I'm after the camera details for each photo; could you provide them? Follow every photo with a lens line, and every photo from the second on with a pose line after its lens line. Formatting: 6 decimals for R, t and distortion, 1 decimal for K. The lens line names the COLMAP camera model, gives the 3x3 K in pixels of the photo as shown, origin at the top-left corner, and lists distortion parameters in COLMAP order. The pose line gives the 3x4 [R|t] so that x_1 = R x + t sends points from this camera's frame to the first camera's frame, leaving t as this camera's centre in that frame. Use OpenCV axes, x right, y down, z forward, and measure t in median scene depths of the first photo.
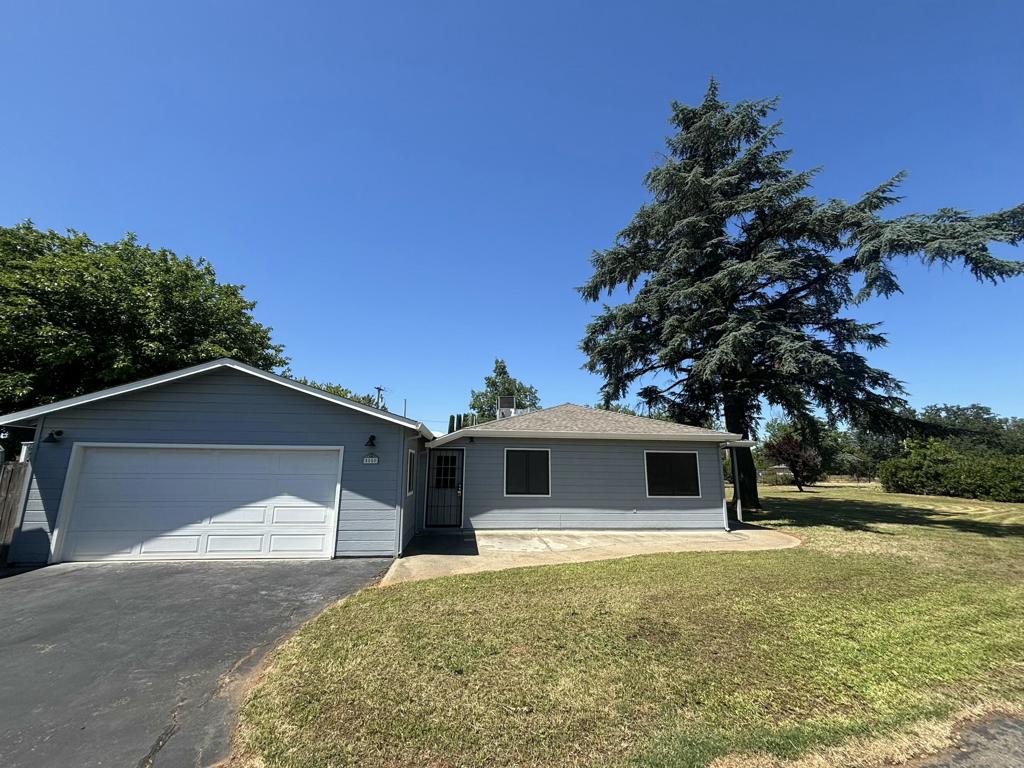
lens RADIAL K [[411.9, 0, 507.5], [0, 411.9, 382.4], [0, 0, 1]] dist [0.004401, 0.000732]
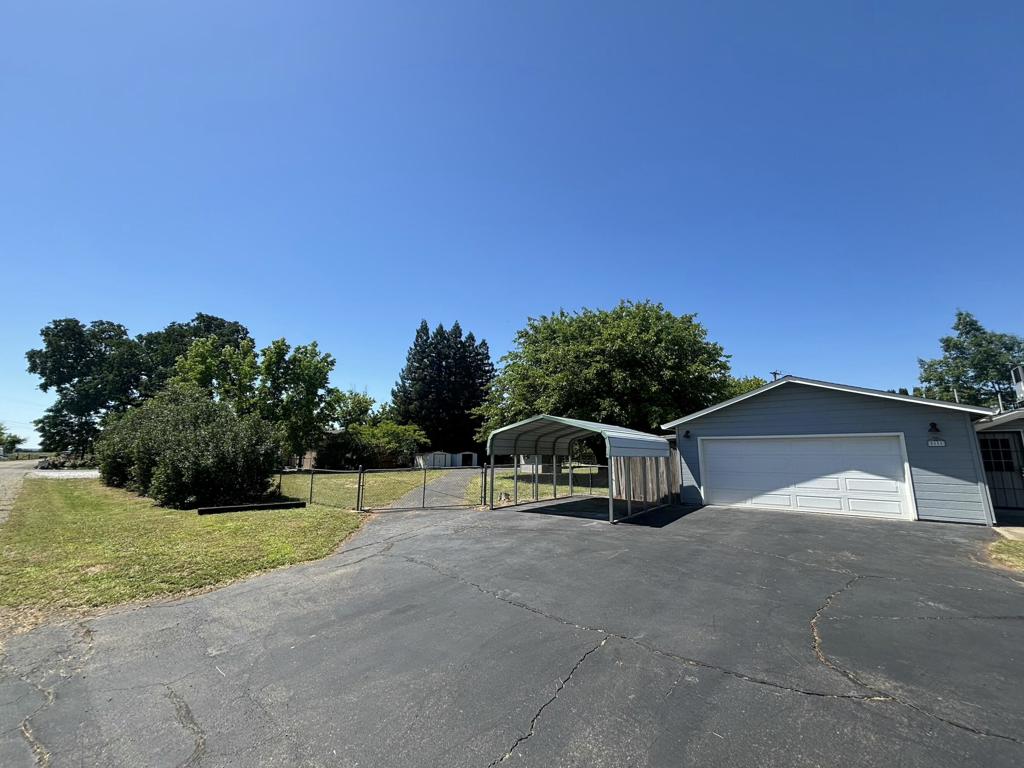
lens RADIAL K [[411.9, 0, 507.5], [0, 411.9, 382.4], [0, 0, 1]] dist [0.004401, 0.000732]
pose [[0.682672, -0.132270, -0.718654, -0.169725], [0.149945, 0.987909, -0.039390, -0.072389], [0.715175, -0.080868, 0.694251, -0.409686]]
